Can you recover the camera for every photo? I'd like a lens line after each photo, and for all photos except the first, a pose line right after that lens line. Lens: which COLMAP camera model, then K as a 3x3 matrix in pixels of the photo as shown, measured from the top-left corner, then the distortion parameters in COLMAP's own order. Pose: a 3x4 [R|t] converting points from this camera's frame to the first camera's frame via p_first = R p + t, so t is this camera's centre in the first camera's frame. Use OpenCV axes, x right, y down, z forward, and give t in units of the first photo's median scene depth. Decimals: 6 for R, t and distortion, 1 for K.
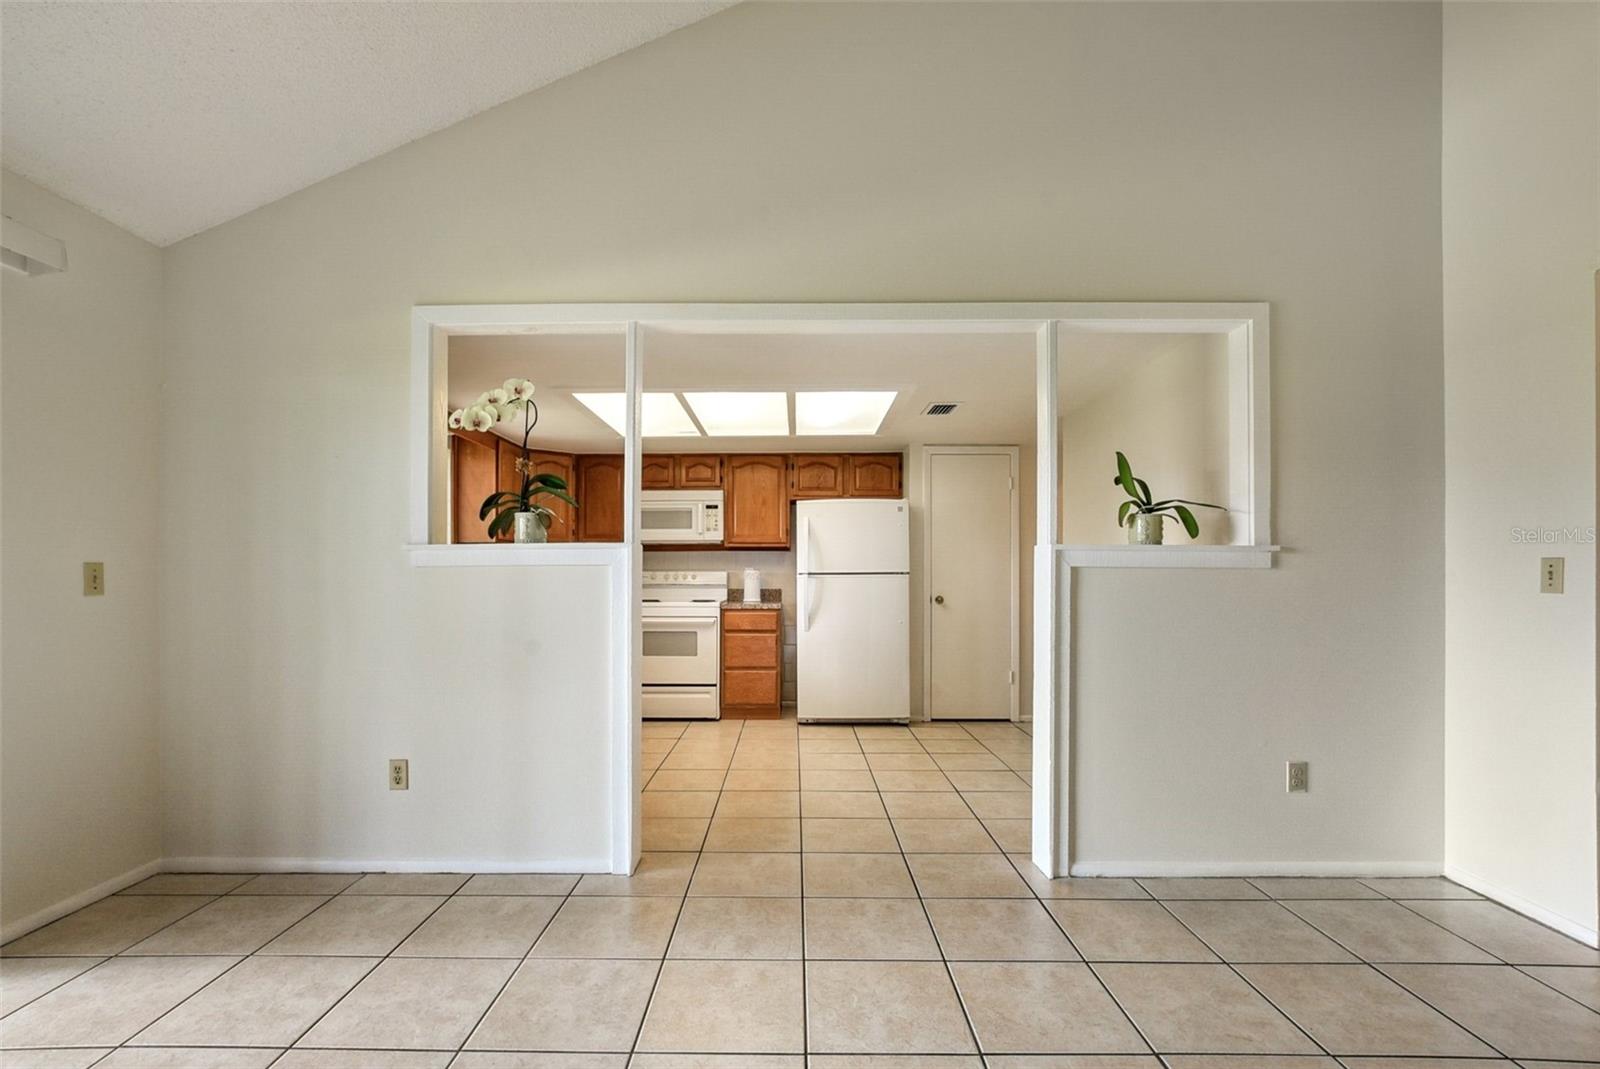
lens RADIAL K [[723.2, 0, 779.5], [0, 723.2, 570.6], [0, 0, 1]] dist [-0.008283, 0.000237]
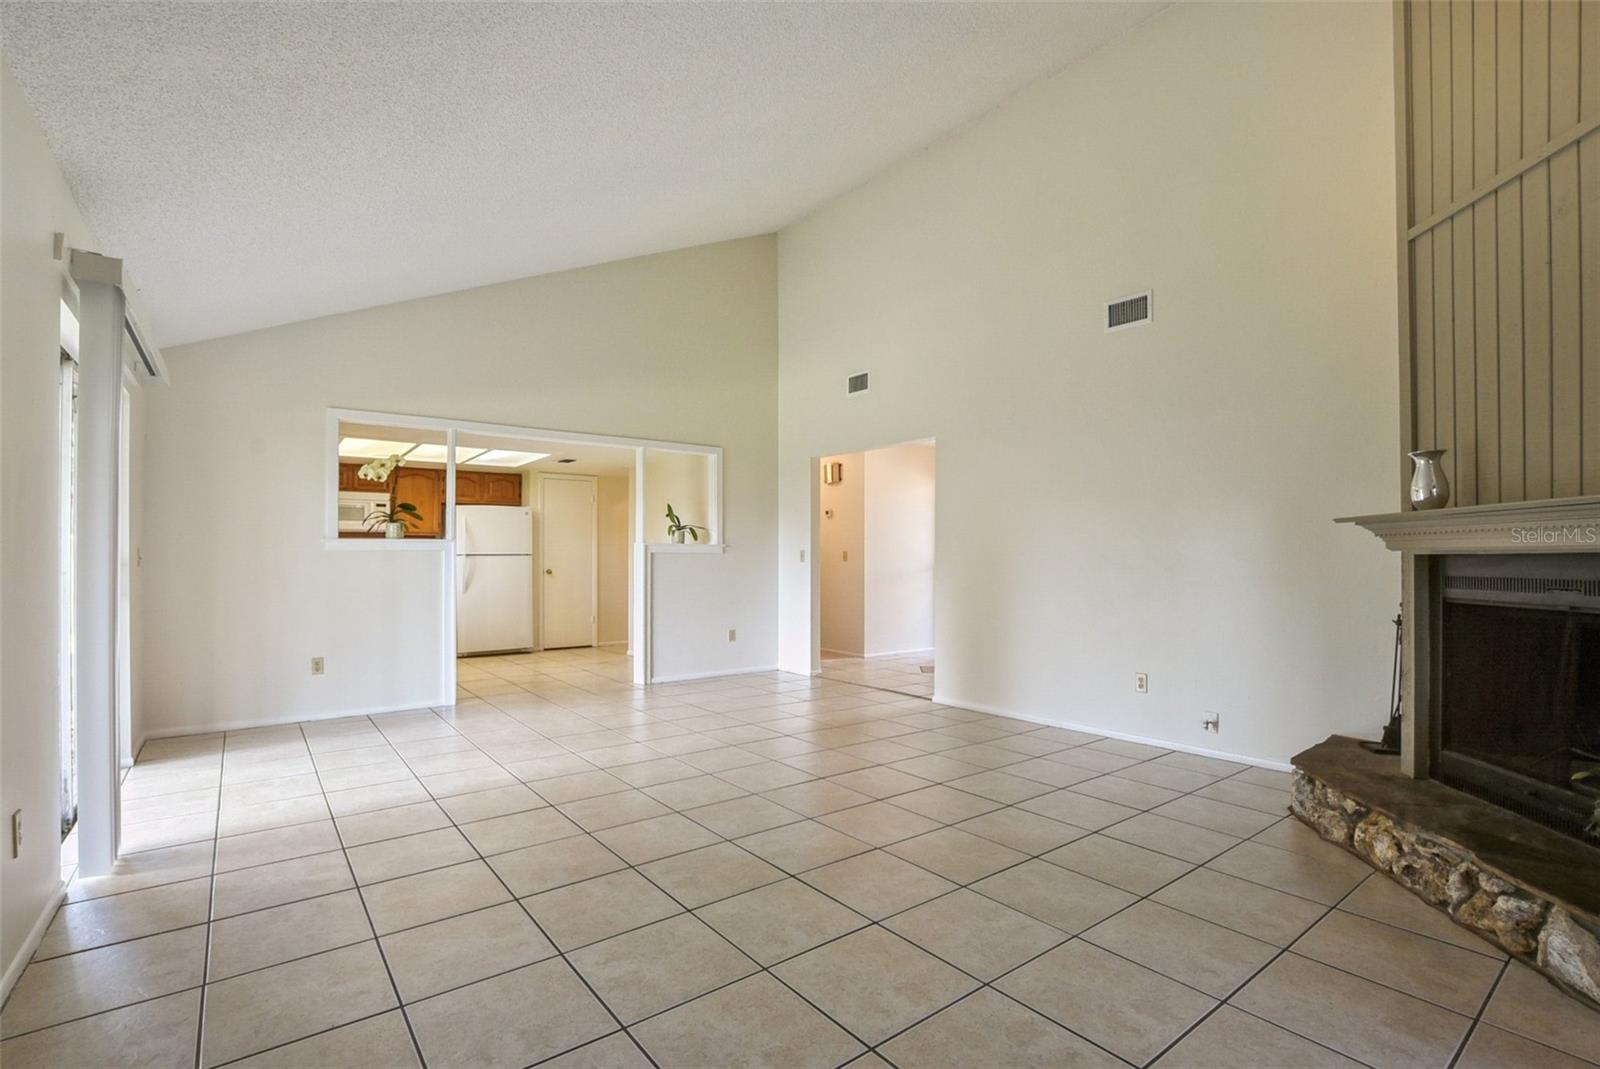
lens RADIAL K [[723.2, 0, 779.5], [0, 723.2, 570.6], [0, 0, 1]] dist [-0.008283, 0.000237]
pose [[0.789988, -0.011459, 0.613015, -0.353843], [-0.004110, 0.999704, 0.023984, -0.002089], [-0.613108, -0.021467, 0.789707, -0.557770]]
